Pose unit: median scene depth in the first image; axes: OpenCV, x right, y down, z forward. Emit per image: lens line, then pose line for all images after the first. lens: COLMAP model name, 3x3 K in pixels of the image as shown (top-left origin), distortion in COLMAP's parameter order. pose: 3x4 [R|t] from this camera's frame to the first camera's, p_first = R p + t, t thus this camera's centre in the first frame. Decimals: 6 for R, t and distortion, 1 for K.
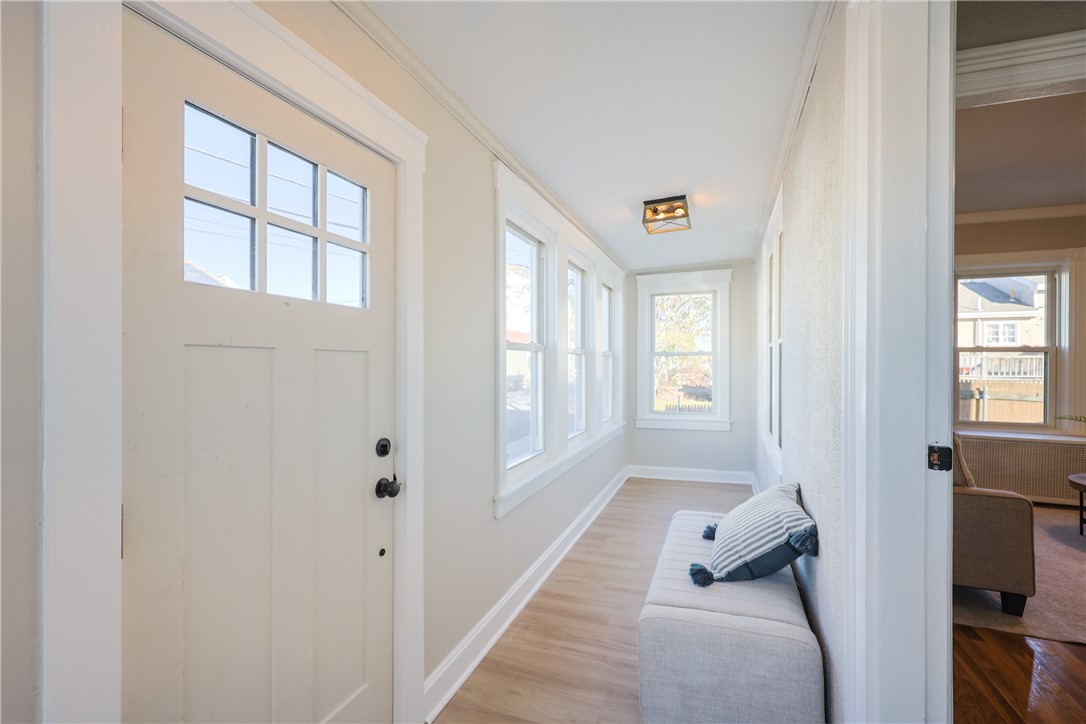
lens RADIAL K [[465.7, 0, 536.6], [0, 465.7, 359.6], [0, 0, 1]] dist [-0.002572, 0.000153]
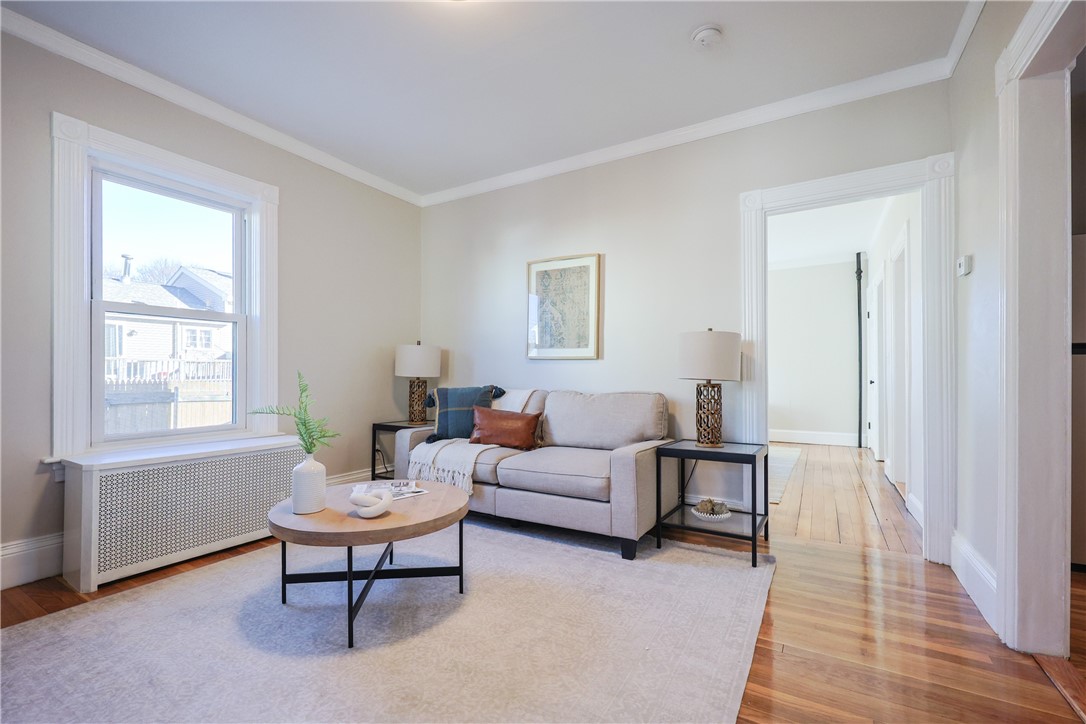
lens RADIAL K [[465.7, 0, 549.4], [0, 465.7, 366.9], [0, 0, 1]] dist [-0.002572, 0.000153]
pose [[0.143977, 0.004682, 0.989570, 0.131423], [0.005455, 0.999970, -0.005525, 0.016349], [-0.989566, 0.006194, 0.143947, 0.119749]]
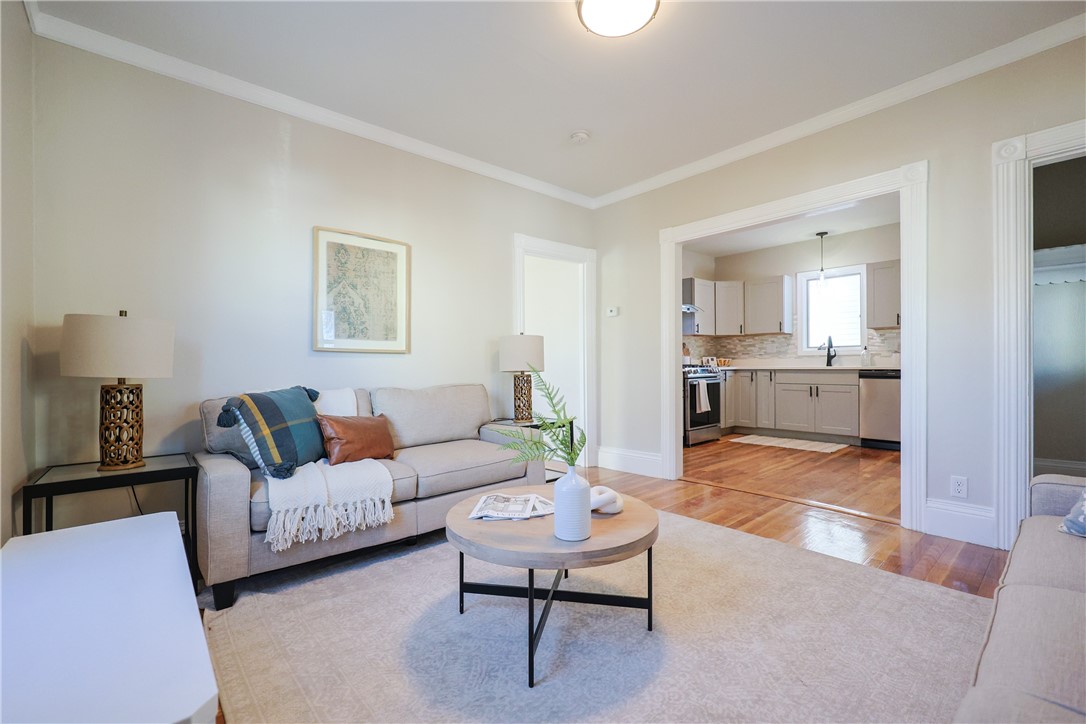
lens RADIAL K [[465.7, 0, 534.4], [0, 465.7, 363.5], [0, 0, 1]] dist [-0.002572, 0.000153]
pose [[-0.891097, 0.005412, 0.453780, 0.205829], [0.007594, 0.999967, 0.002987, 0.016032], [-0.453749, 0.006107, -0.891109, 0.293010]]
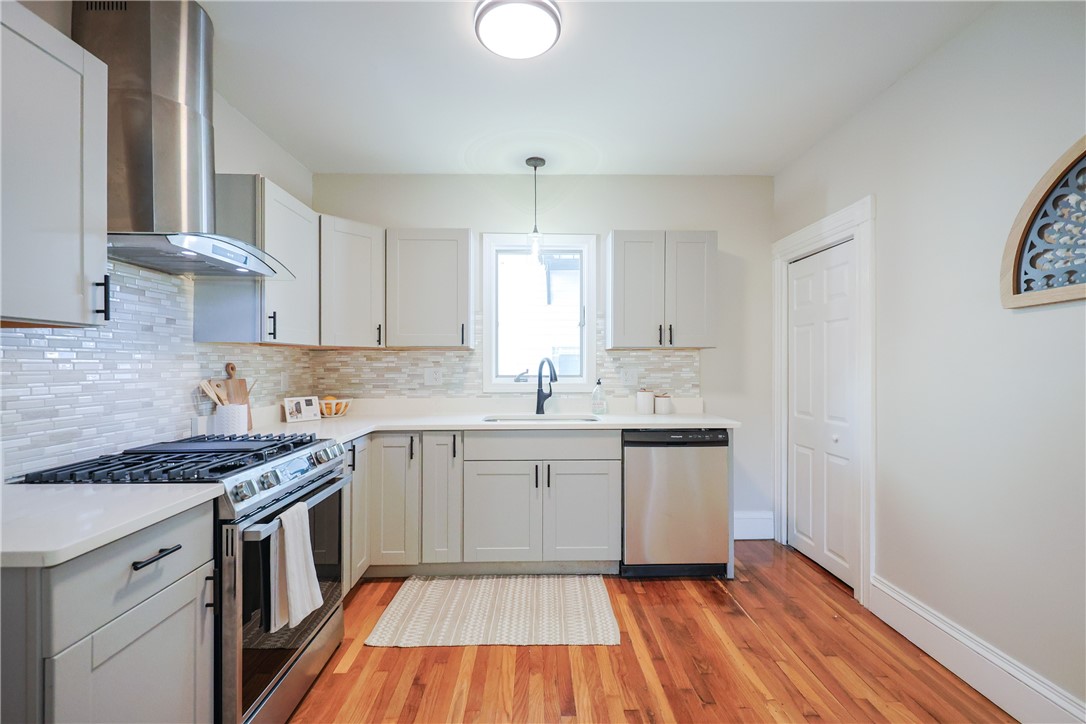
lens RADIAL K [[465.7, 0, 547.3], [0, 465.7, 364.5], [0, 0, 1]] dist [-0.002572, 0.000153]
pose [[-0.915708, -0.001957, -0.401841, 0.244000], [-0.002376, 0.999997, 0.000544, -0.000887], [0.401838, 0.001453, -0.915709, 0.026535]]
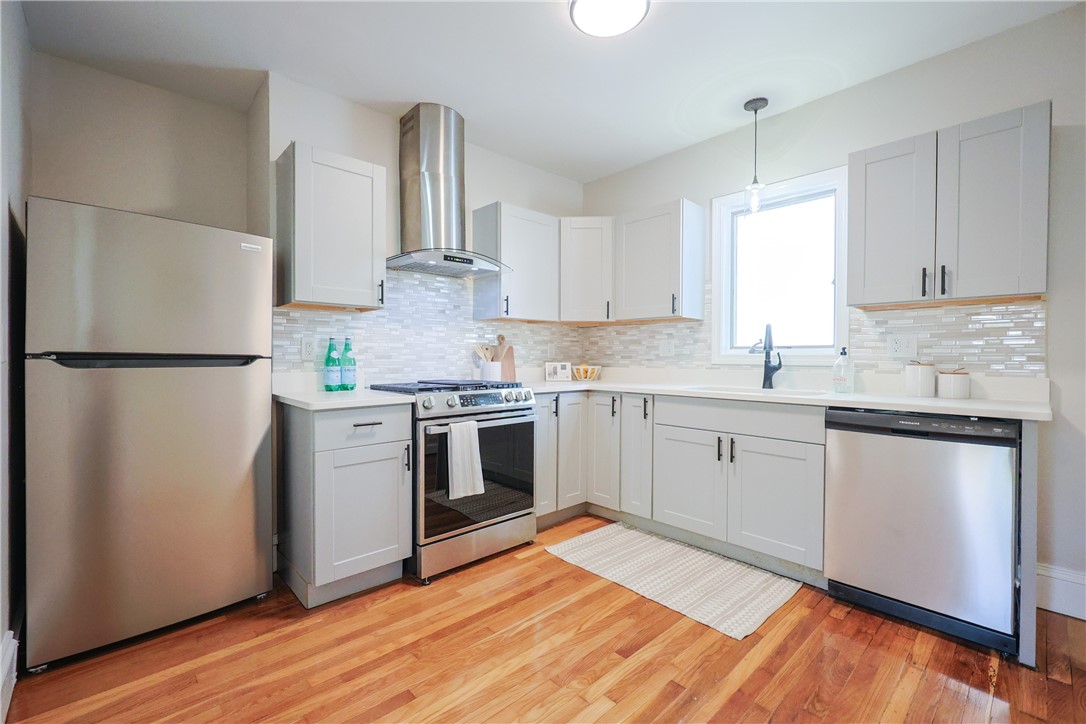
lens RADIAL K [[465.7, 0, 535.4], [0, 465.7, 360.0], [0, 0, 1]] dist [-0.002572, 0.000153]
pose [[-0.904395, -0.009266, 0.426595, 0.167246], [-0.004882, 0.999923, 0.011369, 0.008522], [-0.426668, 0.008200, -0.904371, 0.039170]]
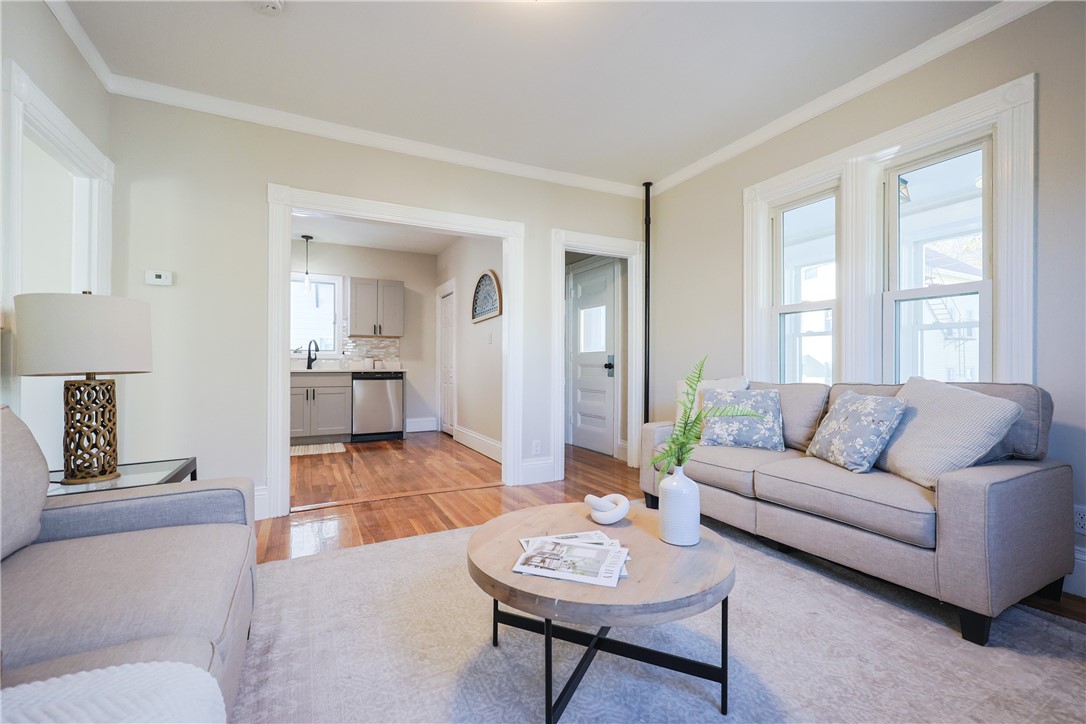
lens RADIAL K [[465.7, 0, 546.9], [0, 465.7, 364.8], [0, 0, 1]] dist [-0.002572, 0.000153]
pose [[-0.646010, -0.006195, -0.763304, 0.333407], [-0.004127, 0.999981, -0.004623, 0.018573], [0.763318, 0.000164, -0.646023, 0.240935]]
